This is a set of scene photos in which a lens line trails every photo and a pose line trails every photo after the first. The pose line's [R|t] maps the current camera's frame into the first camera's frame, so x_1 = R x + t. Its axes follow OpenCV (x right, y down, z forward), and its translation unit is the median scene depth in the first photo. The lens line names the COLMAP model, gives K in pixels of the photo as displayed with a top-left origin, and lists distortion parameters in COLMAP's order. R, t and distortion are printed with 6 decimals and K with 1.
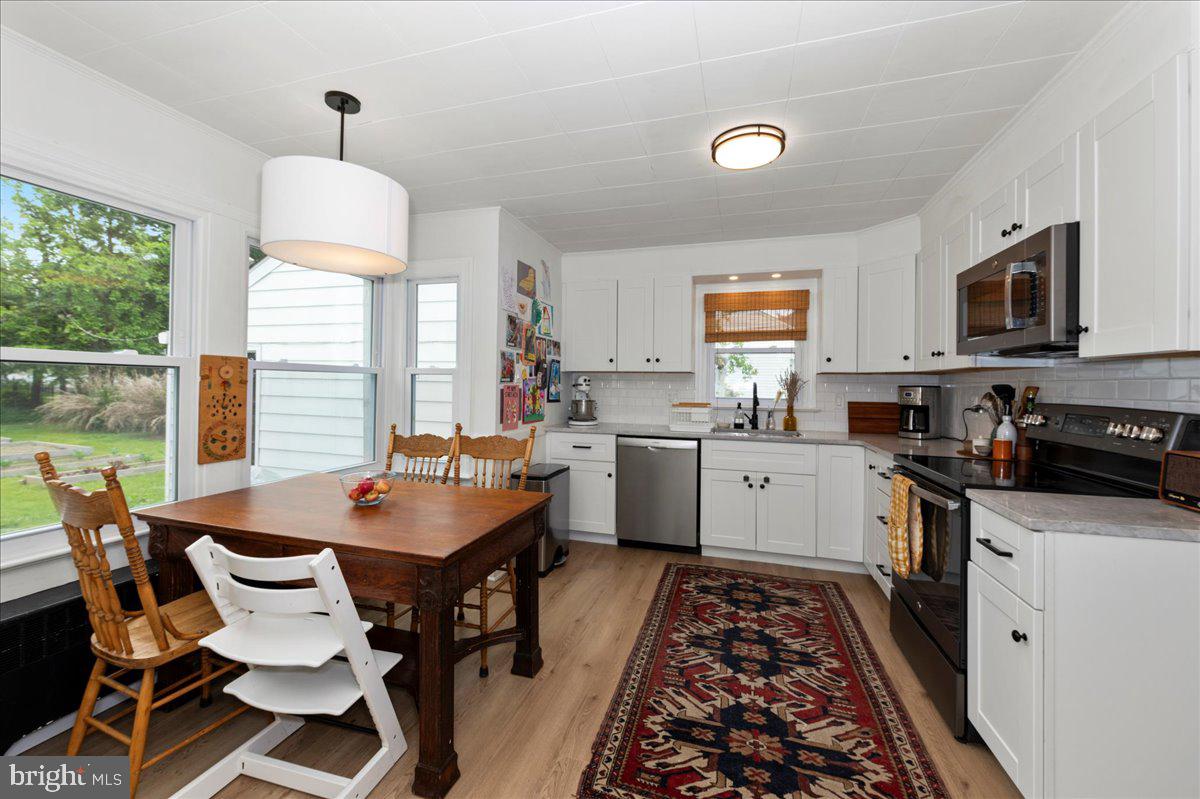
lens RADIAL K [[464.9, 0, 594.4], [0, 464.9, 384.7], [0, 0, 1]] dist [0.001425, -0.000099]
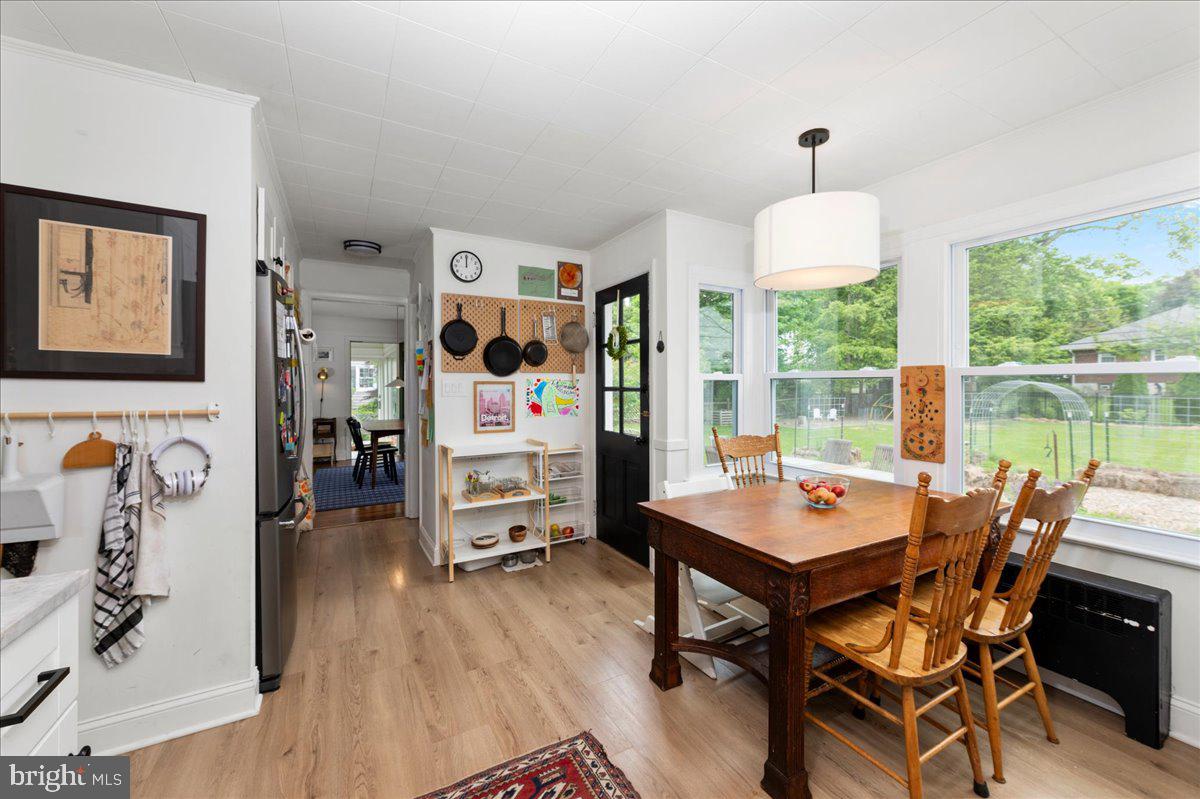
lens RADIAL K [[464.9, 0, 594.4], [0, 464.9, 384.7], [0, 0, 1]] dist [0.001425, -0.000099]
pose [[-0.696433, -0.012532, -0.717512, 0.527009], [-0.007730, 0.999921, -0.009961, 0.001020], [0.717580, -0.001391, -0.696475, 1.183673]]
